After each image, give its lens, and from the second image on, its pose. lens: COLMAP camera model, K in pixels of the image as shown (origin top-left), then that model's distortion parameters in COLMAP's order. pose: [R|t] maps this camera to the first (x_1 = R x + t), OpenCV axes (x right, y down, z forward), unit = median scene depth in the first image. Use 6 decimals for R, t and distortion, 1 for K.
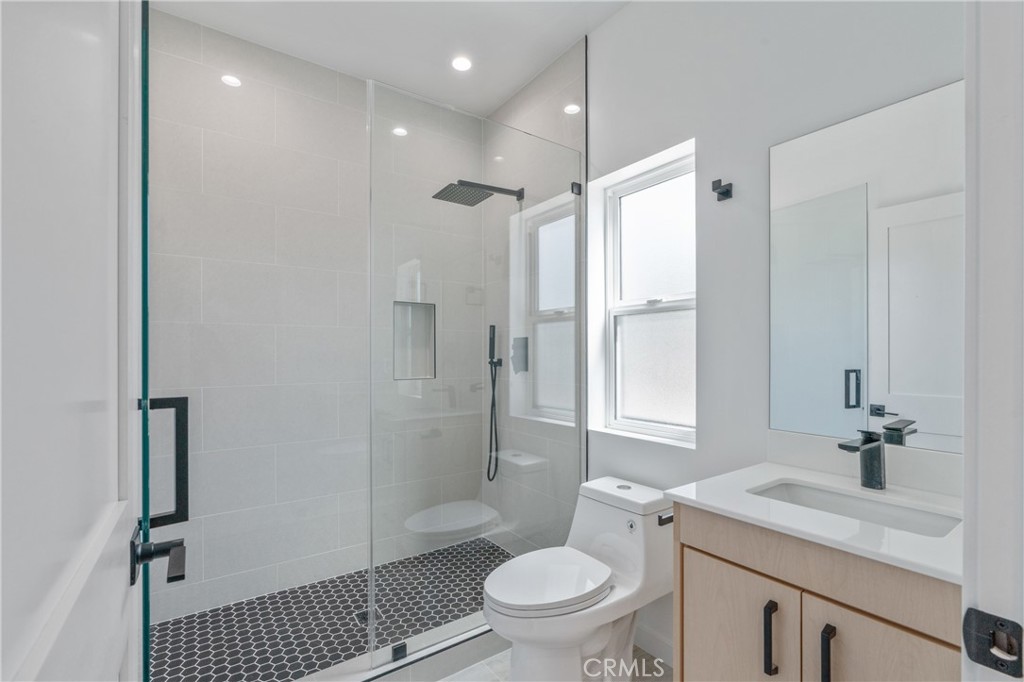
lens RADIAL K [[463.6, 0, 508.5], [0, 463.6, 349.4], [0, 0, 1]] dist [-0.002712, 0.000791]
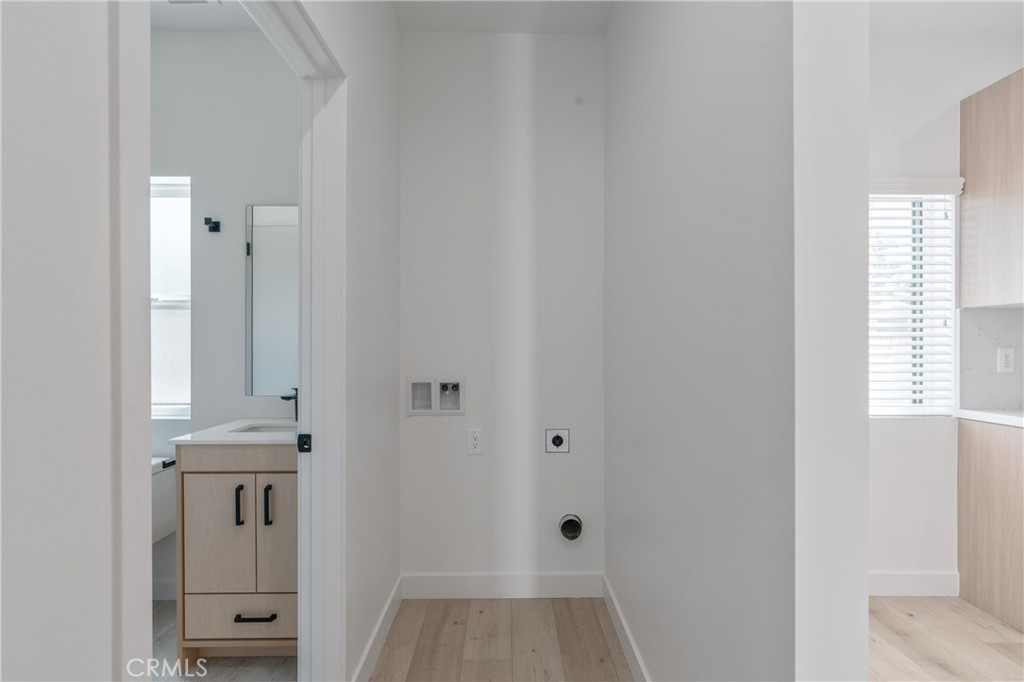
lens RADIAL K [[494.5, 0, 509.5], [0, 494.5, 347.3], [0, 0, 1]] dist [-0.004953, 0.001376]
pose [[0.570110, -0.005799, 0.821548, -0.287241], [-0.007063, 0.999904, 0.011959, -0.009873], [-0.821538, -0.012621, 0.570014, -0.670471]]
